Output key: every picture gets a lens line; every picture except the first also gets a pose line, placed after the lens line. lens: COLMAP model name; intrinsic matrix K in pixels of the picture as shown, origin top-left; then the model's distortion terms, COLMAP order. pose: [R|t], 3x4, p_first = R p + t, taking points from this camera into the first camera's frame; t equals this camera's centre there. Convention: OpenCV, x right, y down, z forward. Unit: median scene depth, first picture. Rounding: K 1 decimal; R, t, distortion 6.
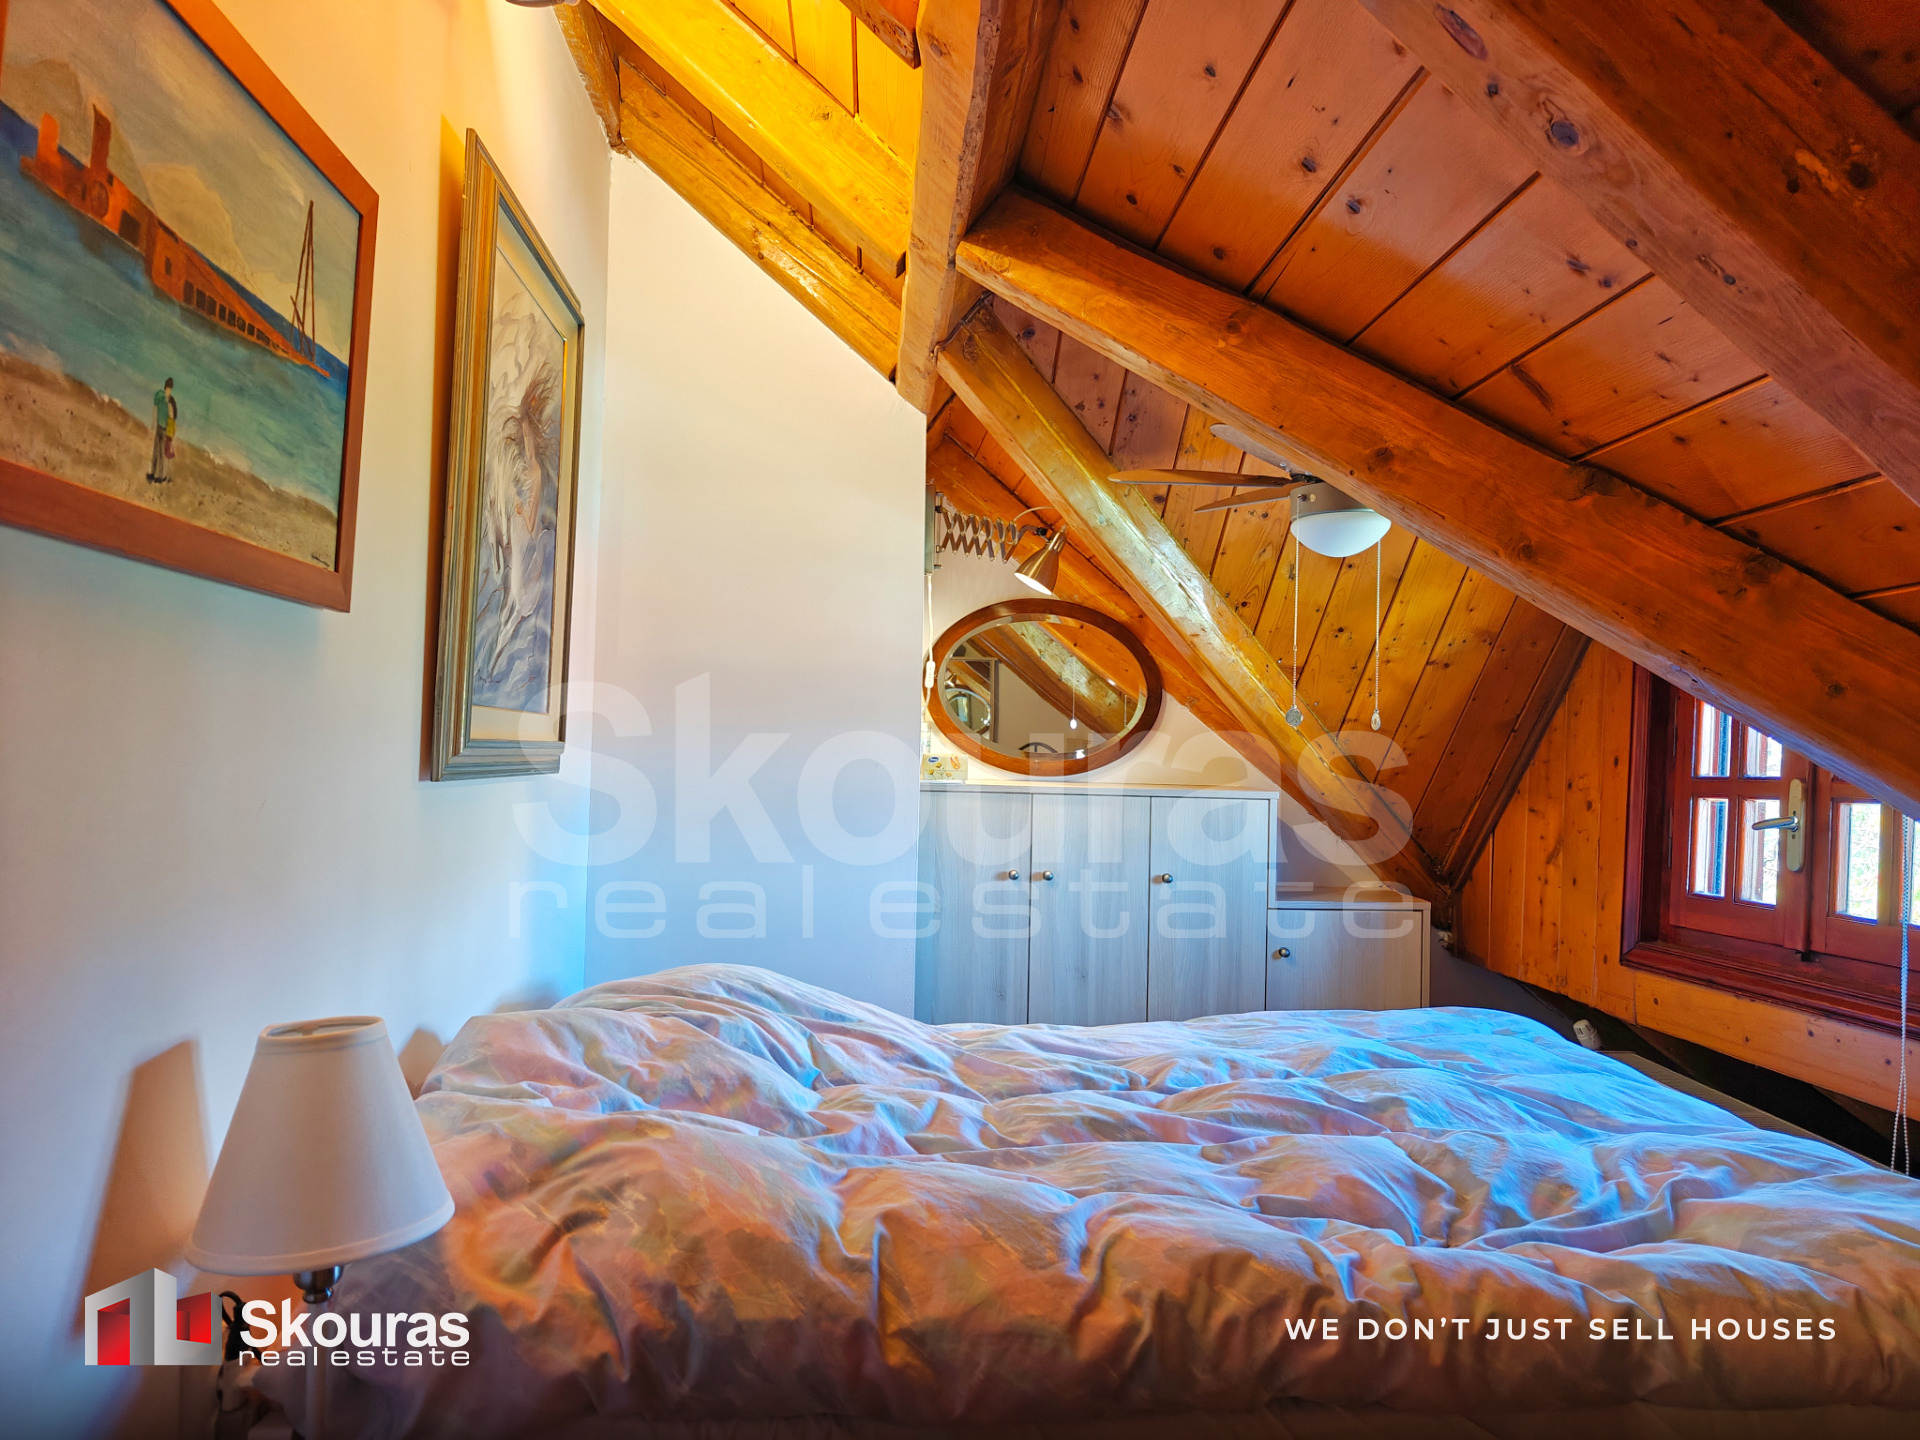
lens RADIAL K [[1604.5, 0, 960.0], [0, 1604.5, 720.0], [0, 0, 1]] dist [0.044562, -0.001216]
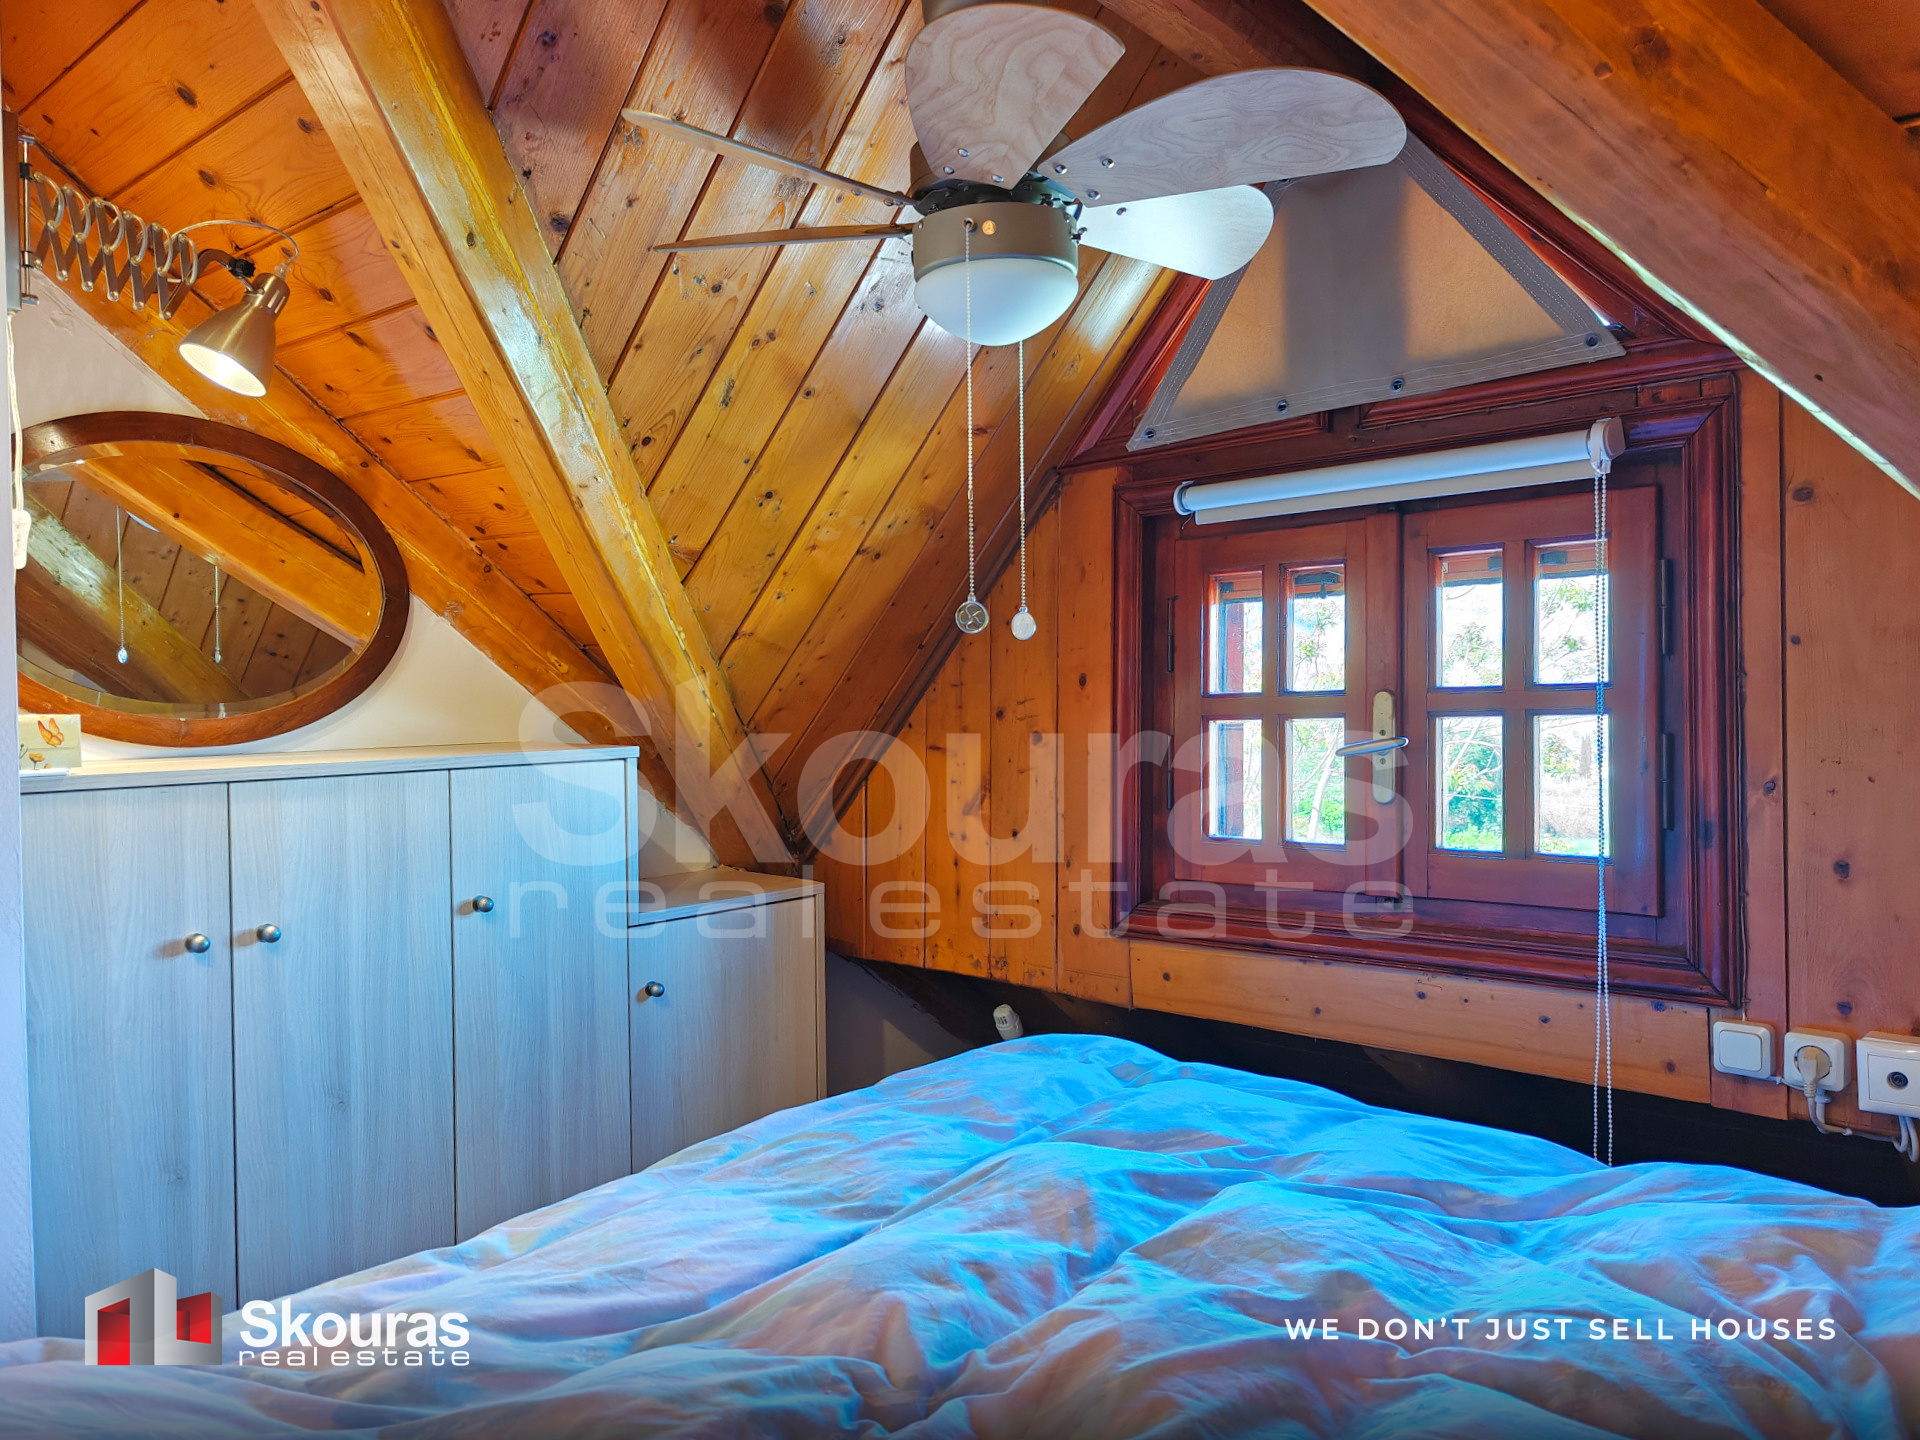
lens RADIAL K [[1410.9, 0, 960.0], [0, 1410.9, 720.0], [0, 0, 1]] dist [0.027911, 0.000140]
pose [[0.698672, -0.052056, 0.713546, -0.130192], [0.019769, 0.998373, 0.053478, 0.006634], [-0.715169, -0.023258, 0.698565, 0.561252]]
